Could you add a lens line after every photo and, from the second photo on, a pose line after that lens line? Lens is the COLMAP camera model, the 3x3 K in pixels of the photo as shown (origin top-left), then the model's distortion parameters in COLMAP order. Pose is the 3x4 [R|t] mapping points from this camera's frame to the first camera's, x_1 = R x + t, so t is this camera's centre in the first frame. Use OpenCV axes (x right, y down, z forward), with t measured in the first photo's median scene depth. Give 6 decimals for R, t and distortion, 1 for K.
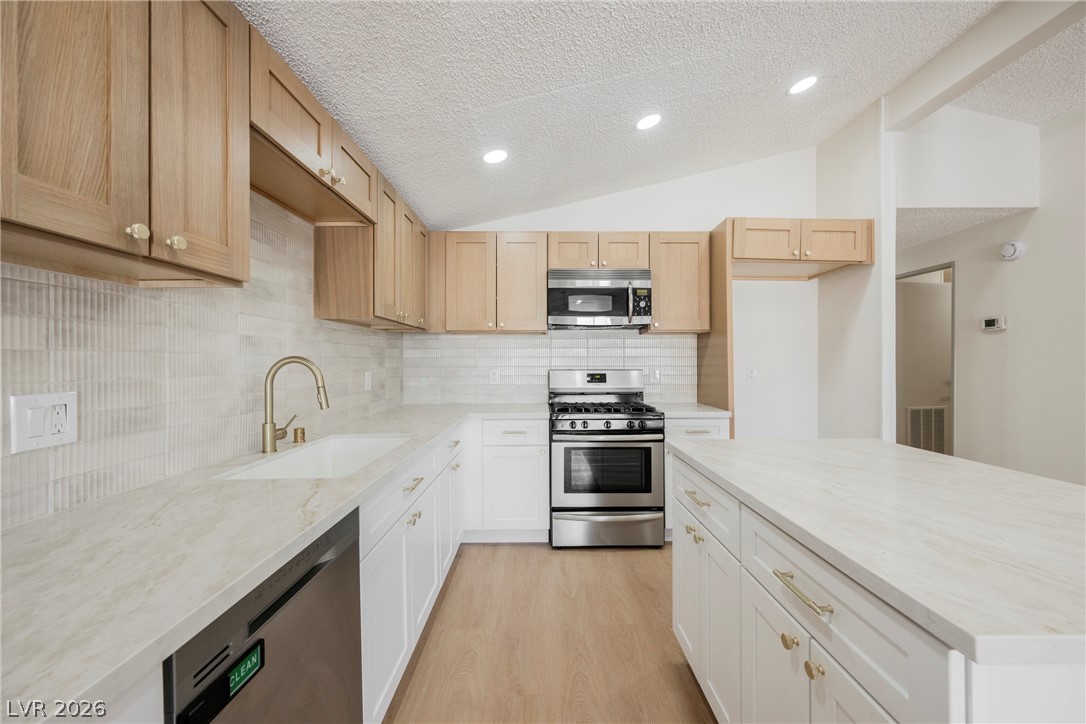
lens RADIAL K [[425.2, 0, 544.9], [0, 425.2, 362.6], [0, 0, 1]] dist [0.000579, -0.000030]
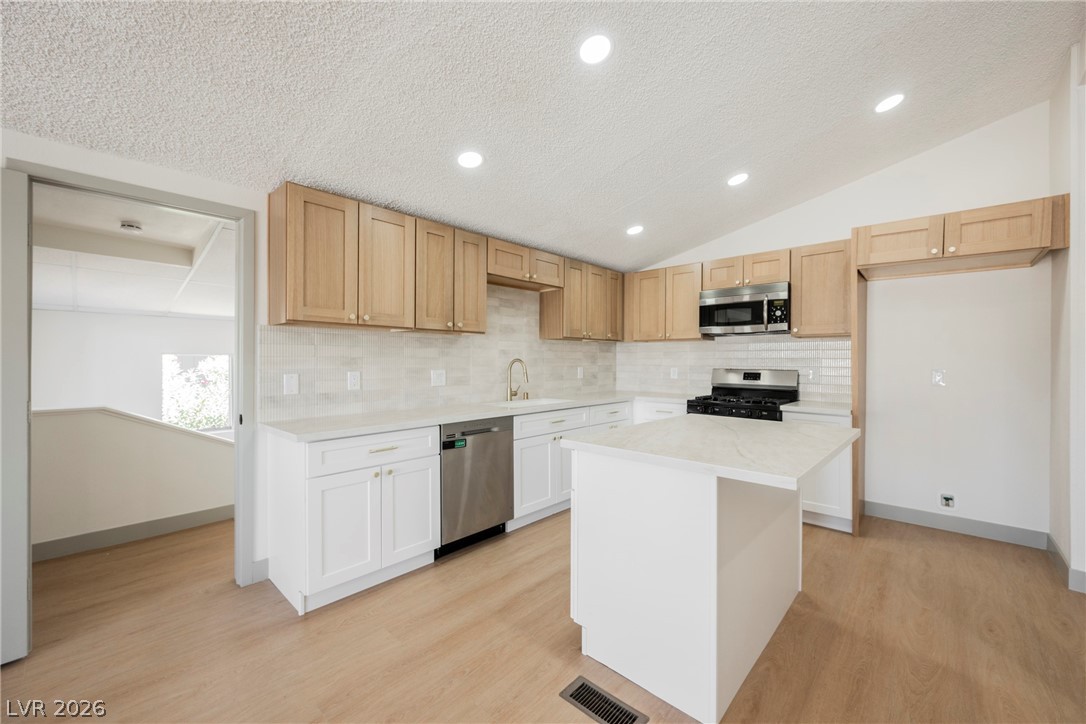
lens RADIAL K [[429.5, 0, 544.5], [0, 429.5, 362.7], [0, 0, 1]] dist [0.000378, -0.000331]
pose [[0.728305, 0.008482, -0.685200, 0.576203], [-0.007323, 0.999963, 0.004595, -0.003005], [0.685214, 0.001671, 0.728340, -0.295533]]
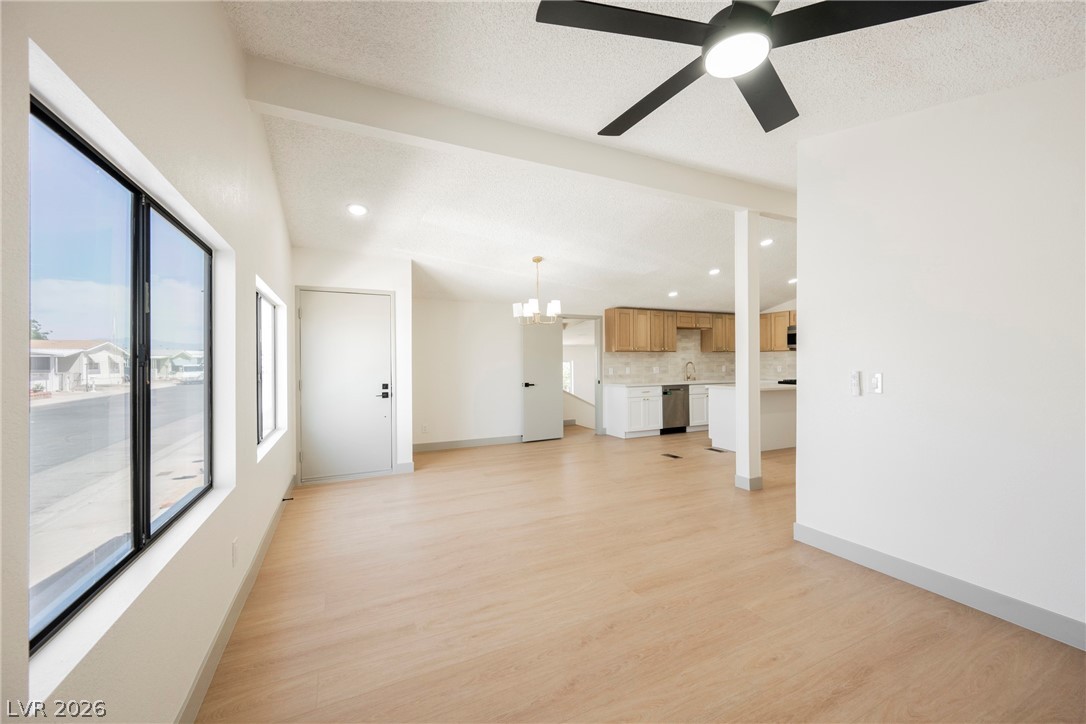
lens RADIAL K [[417.8, 0, 543.0], [0, 417.8, 362.0], [0, 0, 1]] dist [-0.000390, -0.000053]
pose [[0.414379, -0.002145, -0.910102, 1.720862], [0.002500, 0.999996, -0.001219, -0.006427], [0.910101, -0.001771, 0.414383, -1.417484]]
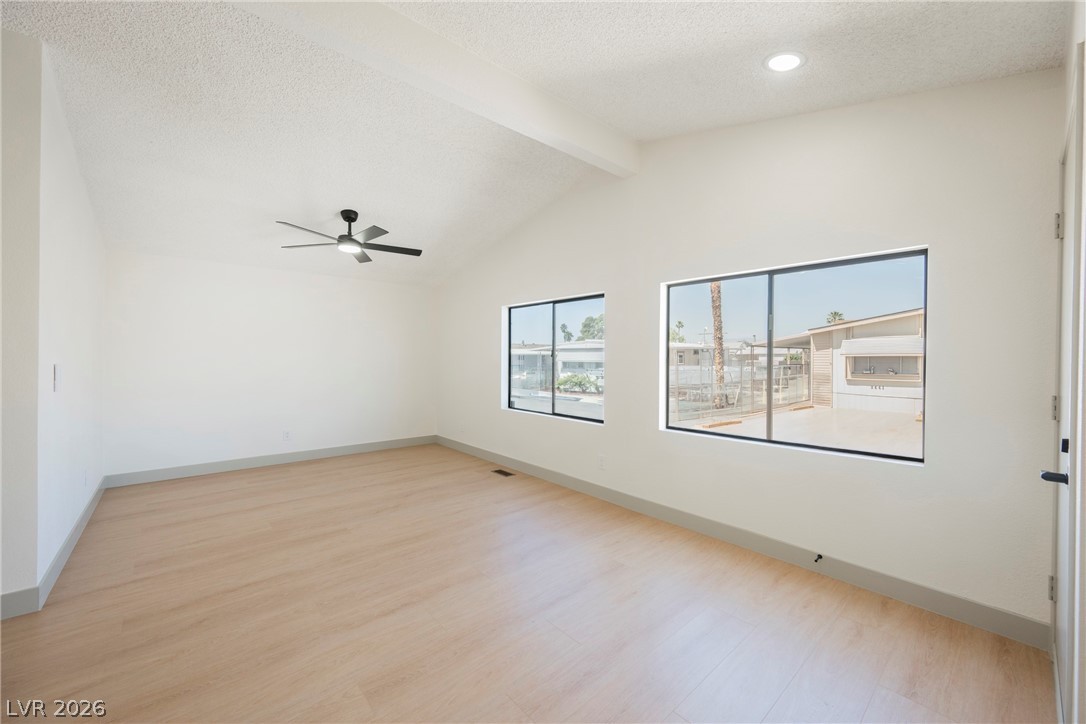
lens RADIAL K [[429.5, 0, 544.5], [0, 429.5, 362.7], [0, 0, 1]] dist [0.000378, -0.000331]
pose [[-0.642828, -0.011111, 0.765930, 0.049445], [0.000646, 0.999887, 0.015047, -0.005599], [-0.766010, 0.010168, -0.642748, -0.676079]]
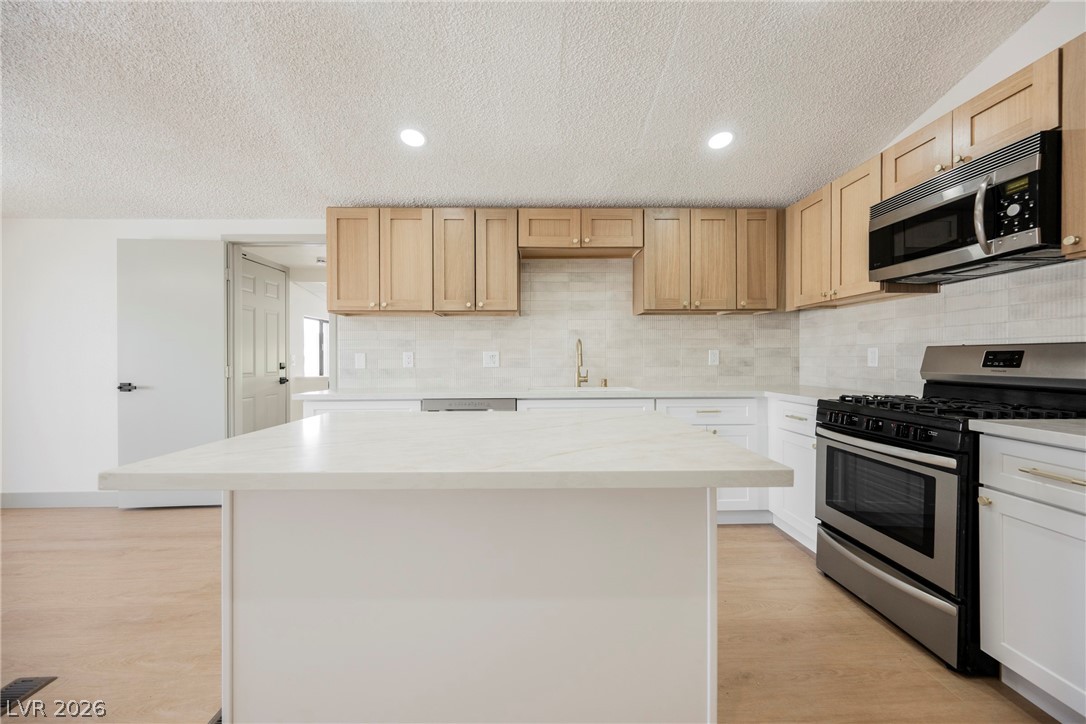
lens RADIAL K [[425.2, 0, 544.9], [0, 425.2, 362.6], [0, 0, 1]] dist [0.000579, -0.000030]
pose [[0.015891, 0.012891, -0.999791, 0.735928], [0.000191, 0.999917, 0.012896, 0.037288], [0.999874, -0.000396, 0.015887, 0.440712]]
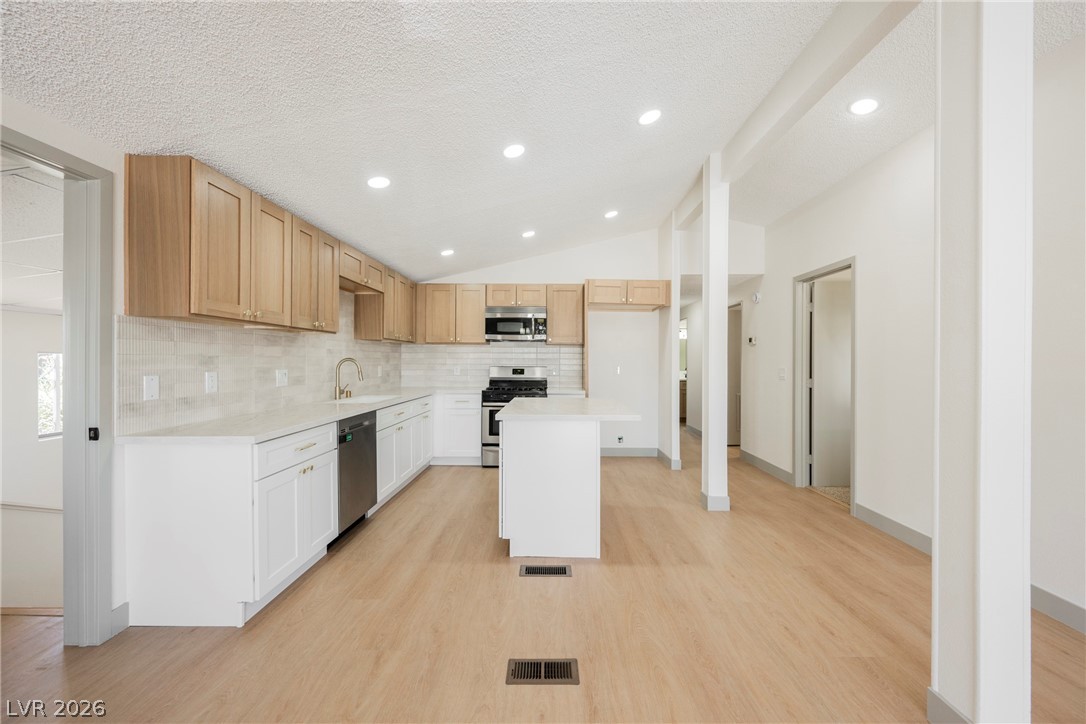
lens RADIAL K [[427.5, 0, 546.7], [0, 427.5, 363.3], [0, 0, 1]] dist [0.000078, -0.000072]
pose [[0.999713, 0.007112, -0.022857, 0.296746], [-0.007067, 0.999973, 0.002052, 0.000729], [0.022871, -0.001890, 0.999737, -0.710206]]
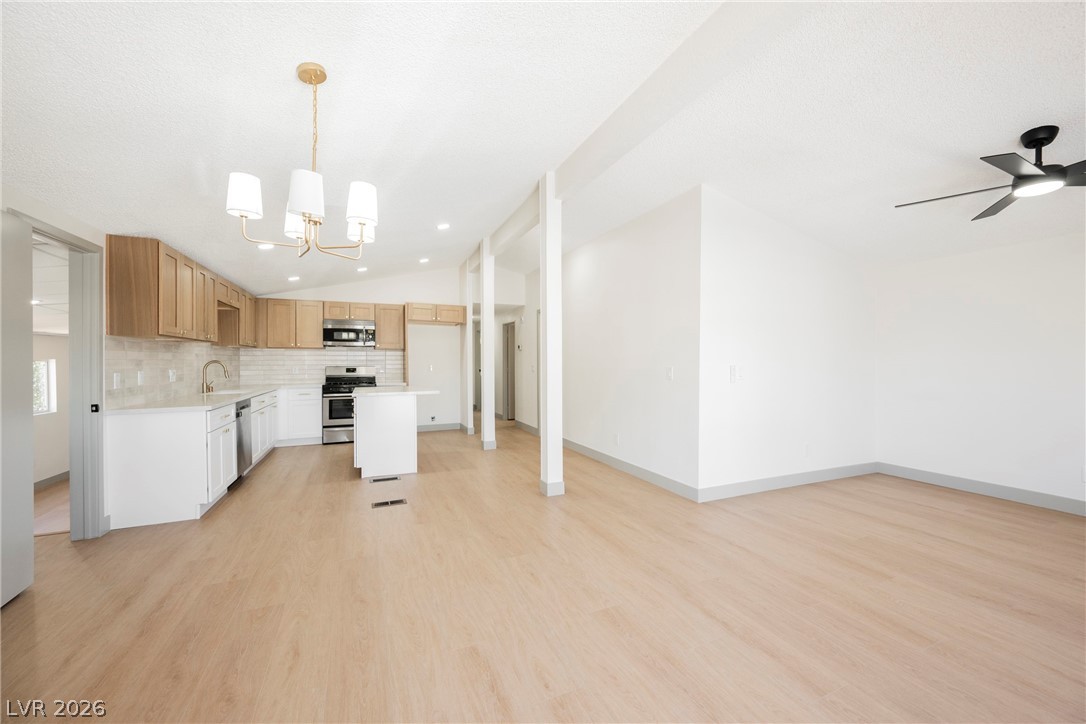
lens RADIAL K [[429.5, 0, 544.5], [0, 429.5, 362.7], [0, 0, 1]] dist [0.000378, -0.000331]
pose [[0.926763, -0.001647, 0.375644, 0.231923], [0.002274, 0.999997, -0.001228, 0.004602], [-0.375641, 0.001992, 0.926763, -1.456866]]
